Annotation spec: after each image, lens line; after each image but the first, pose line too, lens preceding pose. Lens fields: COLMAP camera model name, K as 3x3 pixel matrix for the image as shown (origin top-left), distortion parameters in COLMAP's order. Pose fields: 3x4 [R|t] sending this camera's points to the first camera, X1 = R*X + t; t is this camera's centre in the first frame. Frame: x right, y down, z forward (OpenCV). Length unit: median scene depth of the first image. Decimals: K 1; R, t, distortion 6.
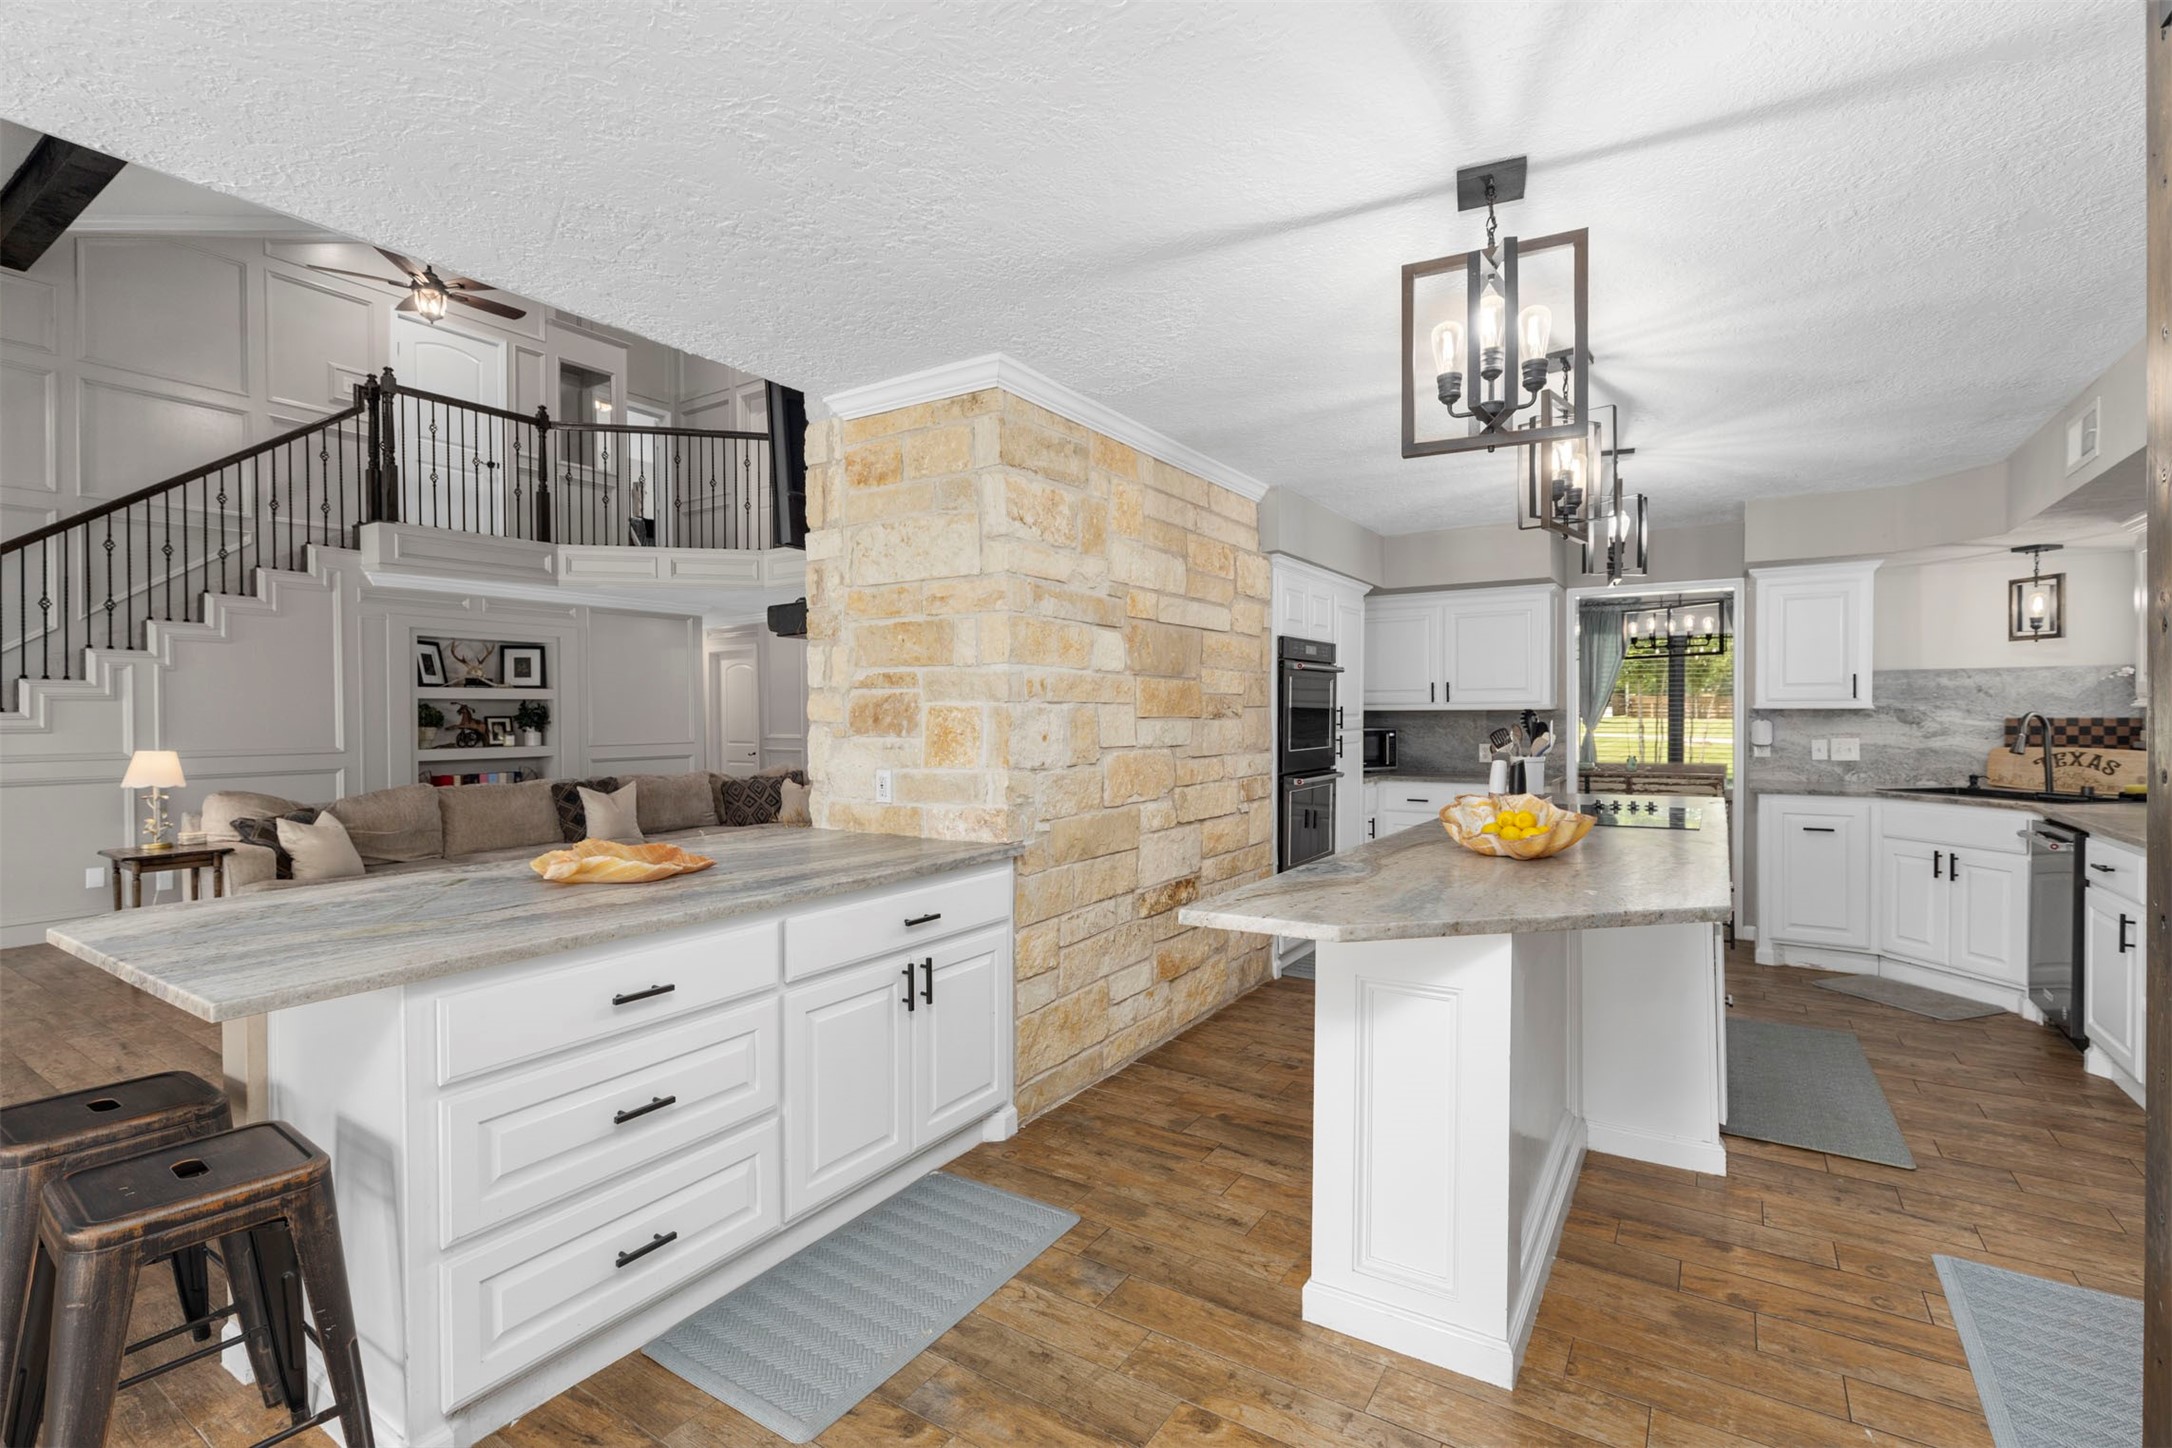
lens RADIAL K [[956.8, 0, 1086.0], [0, 956.8, 724.0], [0, 0, 1]] dist [0.001922, 0.000373]
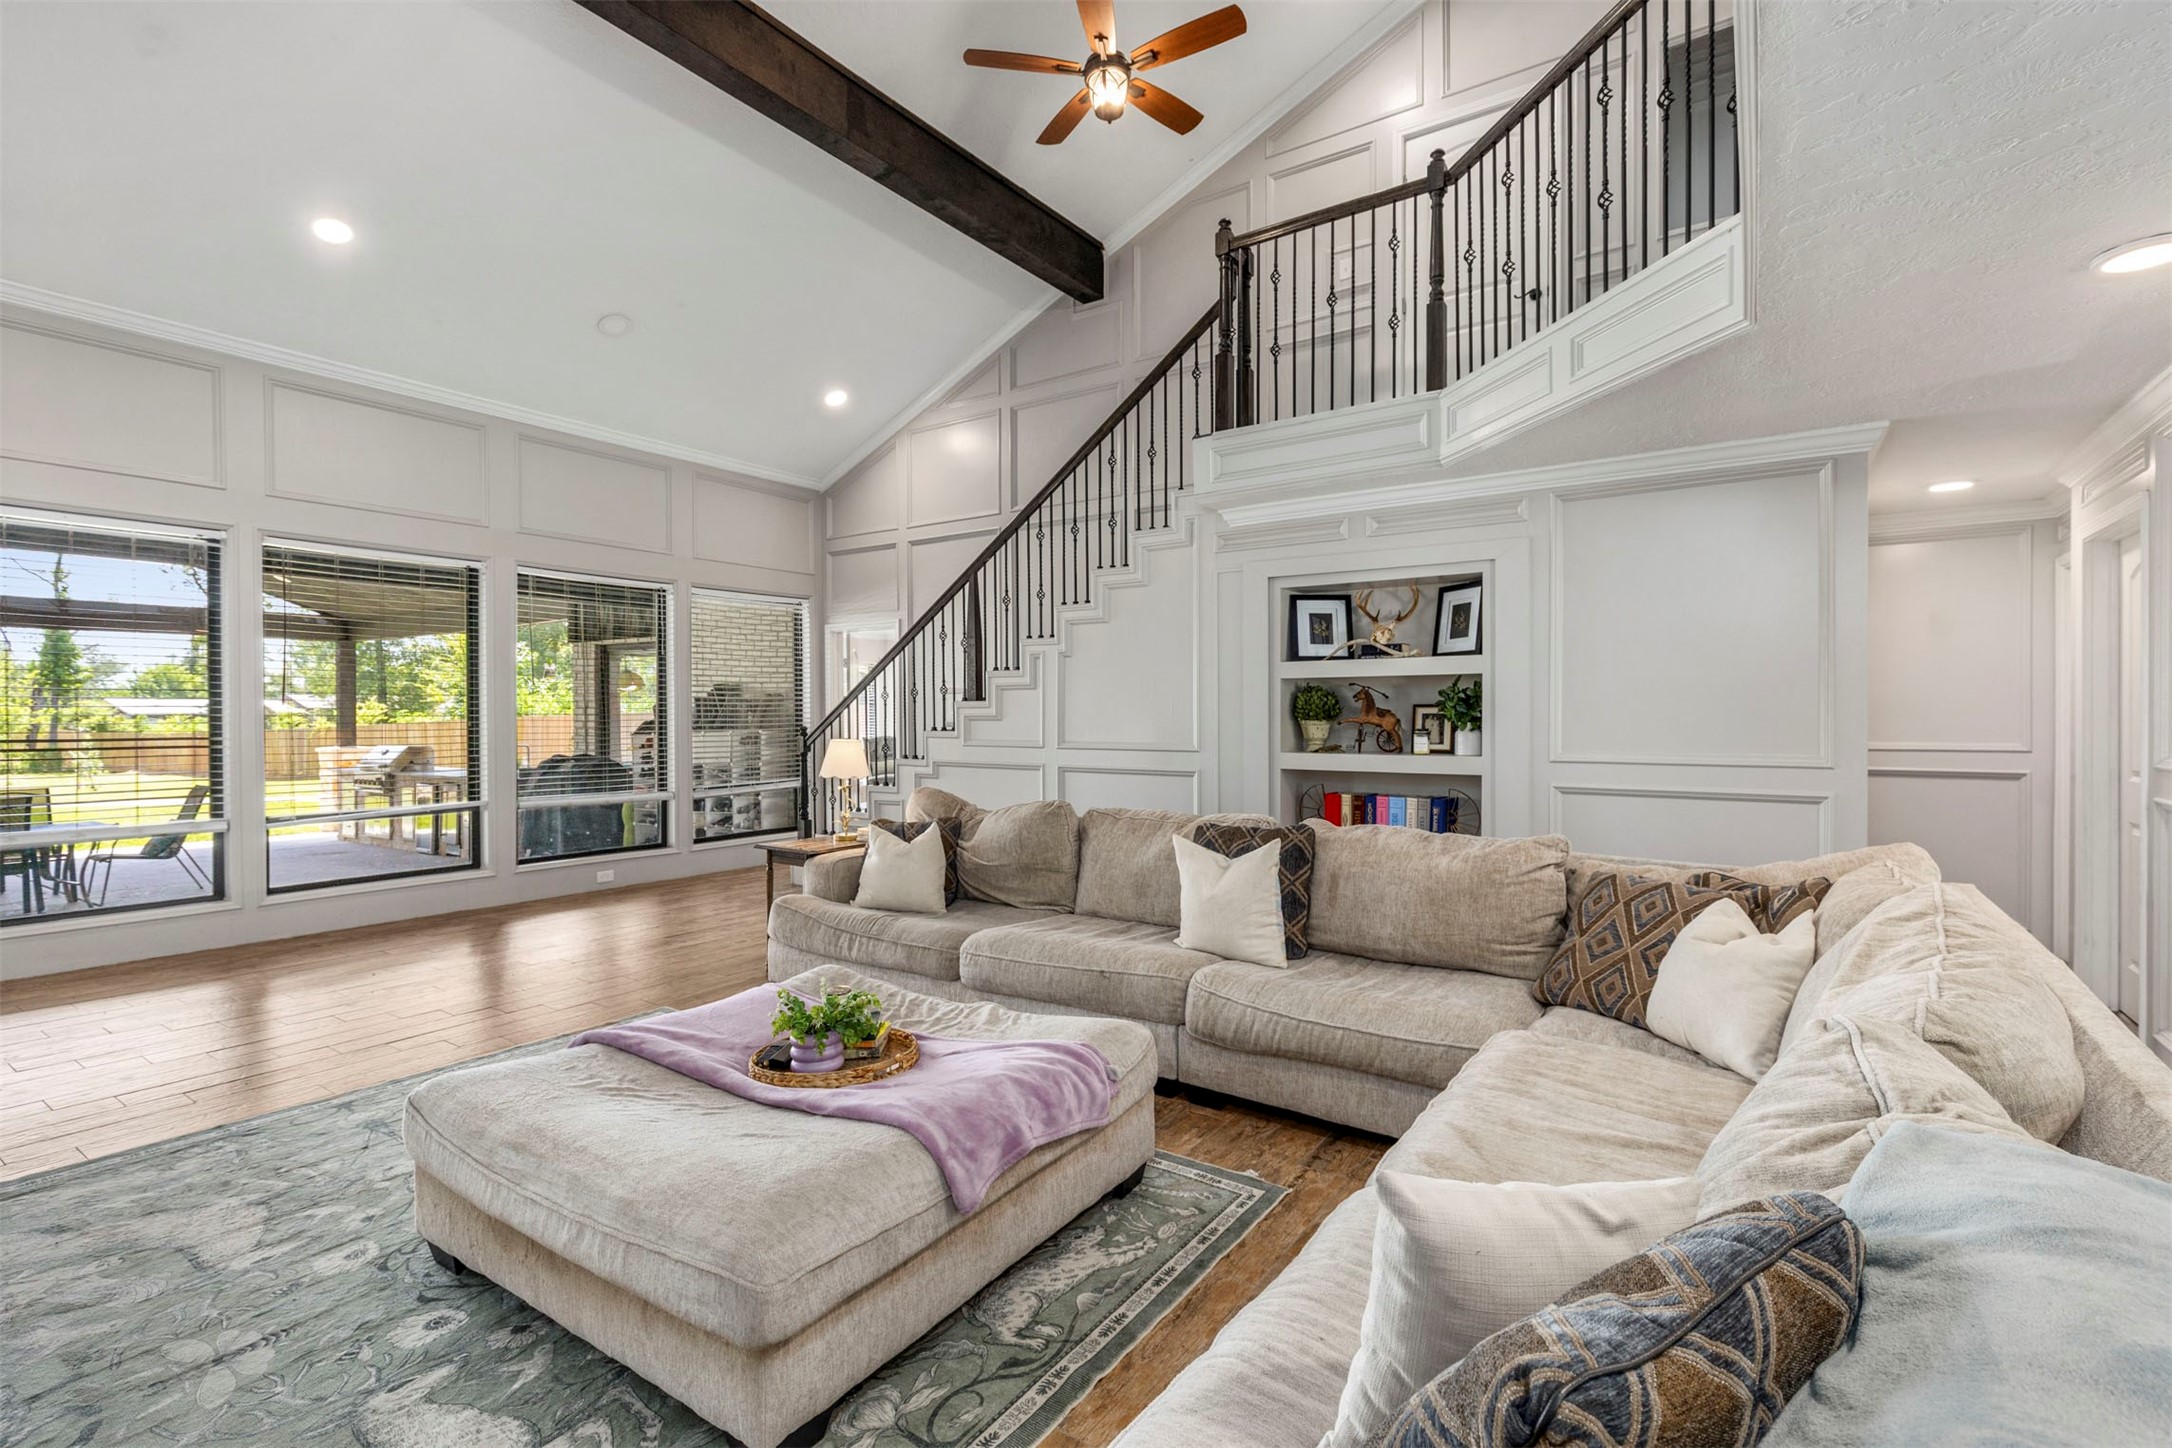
lens RADIAL K [[991.4, 0, 1085.0], [0, 991.4, 712.4], [0, 0, 1]] dist [0.000018, 0.000048]
pose [[-0.022764, 0.006850, -0.999717, 0.023586], [-0.007096, 0.999950, 0.007013, -0.006208], [0.999716, 0.007254, -0.022715, 0.856553]]
